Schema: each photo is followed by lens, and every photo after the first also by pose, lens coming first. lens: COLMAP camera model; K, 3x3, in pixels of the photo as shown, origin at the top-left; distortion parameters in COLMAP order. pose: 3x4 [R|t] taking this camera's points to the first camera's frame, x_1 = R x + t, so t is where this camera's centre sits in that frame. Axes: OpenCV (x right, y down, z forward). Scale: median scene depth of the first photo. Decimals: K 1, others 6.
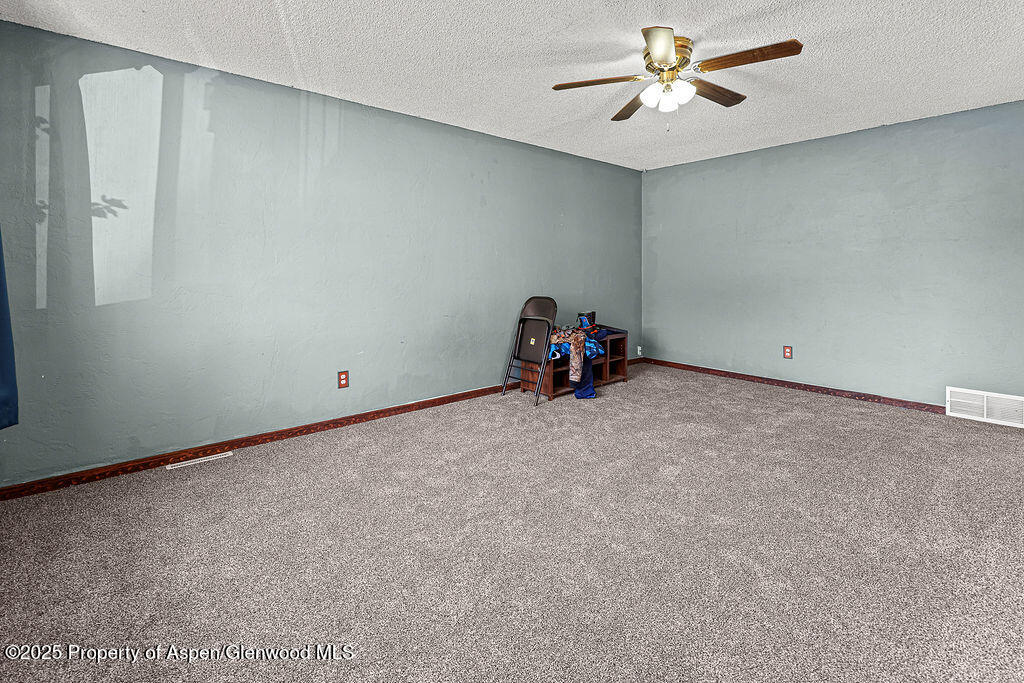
lens RADIAL K [[454.8, 0, 511.1], [0, 454.8, 336.4], [0, 0, 1]] dist [0.000140, -0.000107]
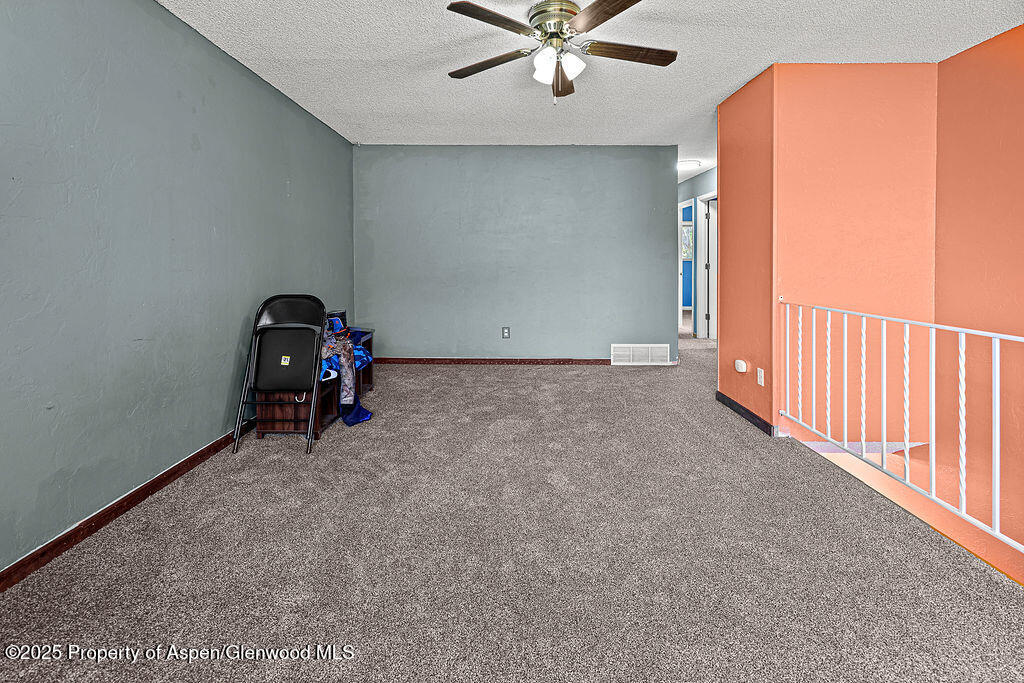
lens RADIAL K [[458.9, 0, 511.8], [0, 458.9, 301.2], [0, 0, 1]] dist [0.001472, 0.000135]
pose [[0.660961, -0.065939, 0.747517, -0.238143], [0.103184, 0.994656, -0.003497, -0.040428], [-0.743292, 0.079443, 0.664233, 0.279620]]
